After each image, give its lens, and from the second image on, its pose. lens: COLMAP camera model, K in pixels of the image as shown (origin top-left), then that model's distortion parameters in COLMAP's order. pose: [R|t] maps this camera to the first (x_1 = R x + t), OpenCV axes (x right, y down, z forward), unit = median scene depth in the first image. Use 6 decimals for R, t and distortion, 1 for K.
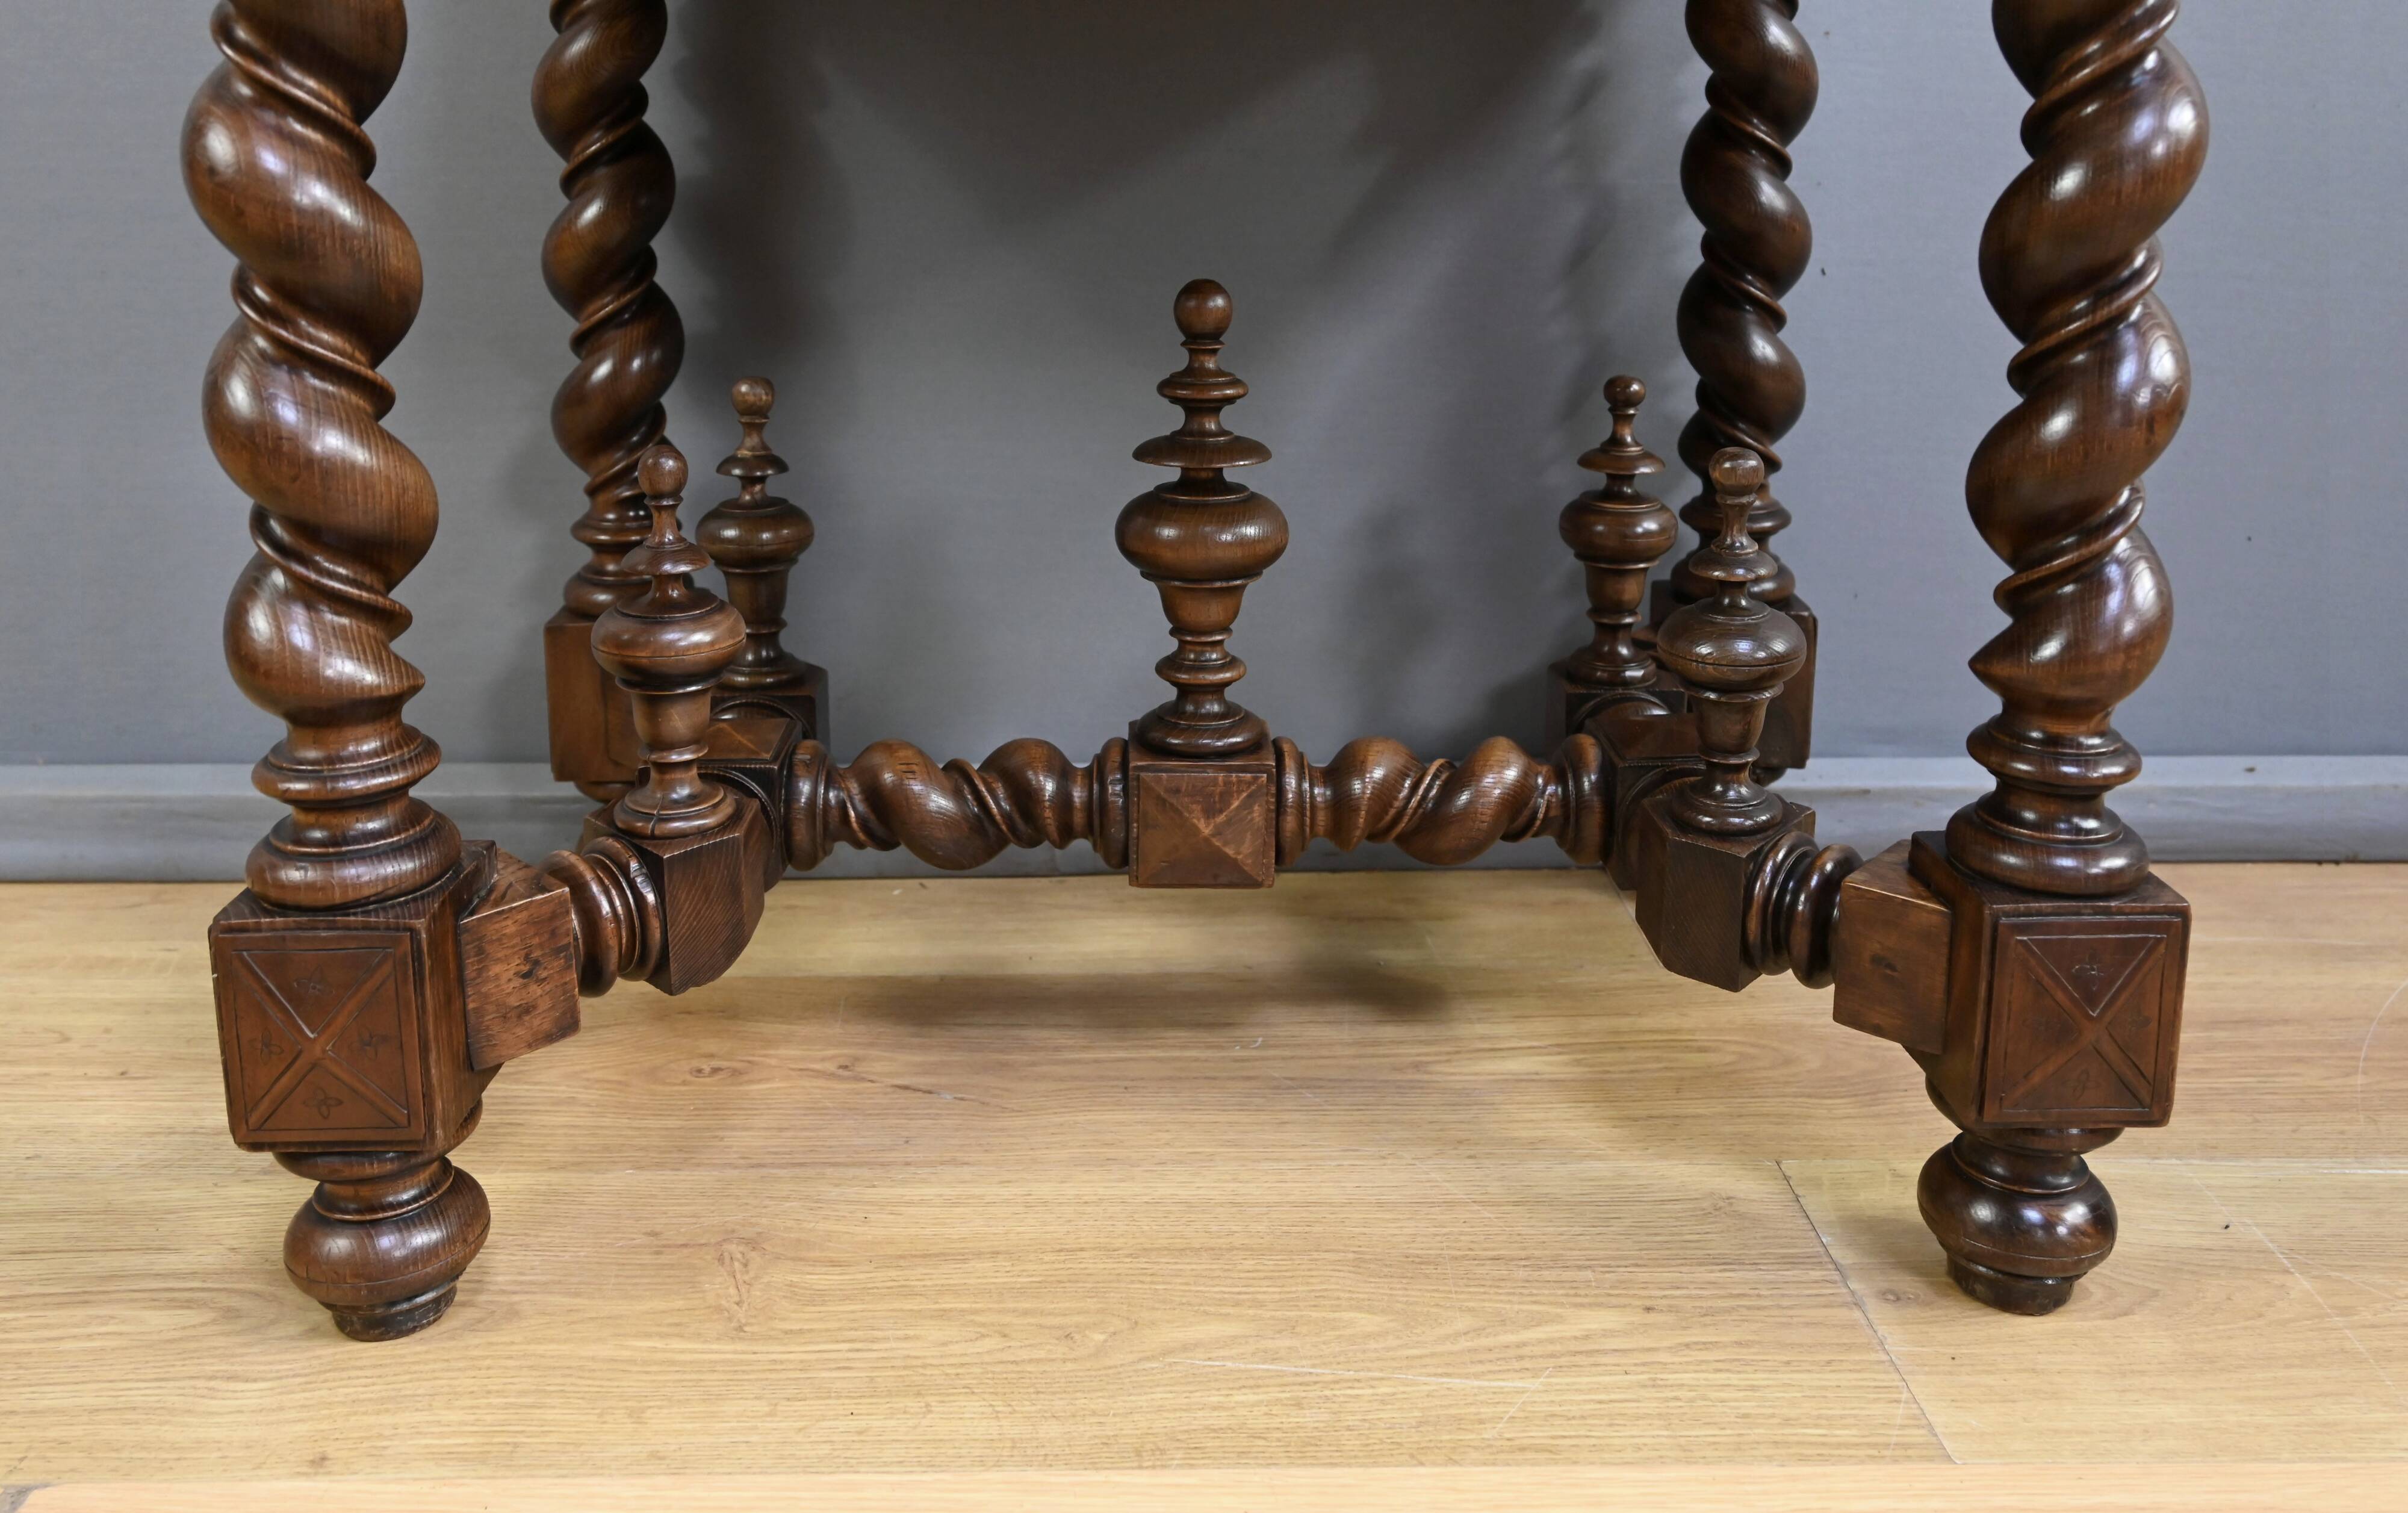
lens RADIAL K [[1877.1, 0, 1205.0], [0, 1877.1, 671.0], [0, 0, 1]] dist [-0.003657, 0.018645]
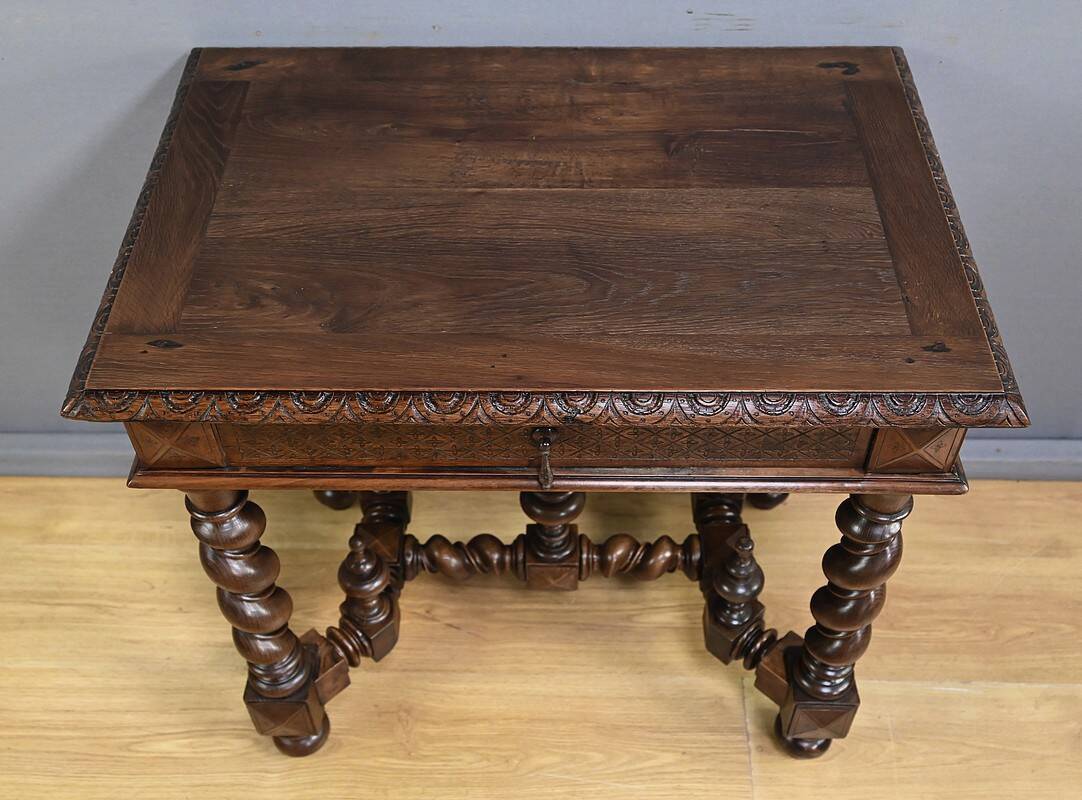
lens RADIAL K [[1184.5, 0, 543.8], [0, 1184.5, 398.9], [0, 0, 1]] dist [0.018758, 0.000000]
pose [[0.999069, 0.026470, -0.034052, 0.040151], [-0.003984, 0.842789, 0.538229, -1.123026], [0.042946, -0.537593, 0.842110, -0.366537]]
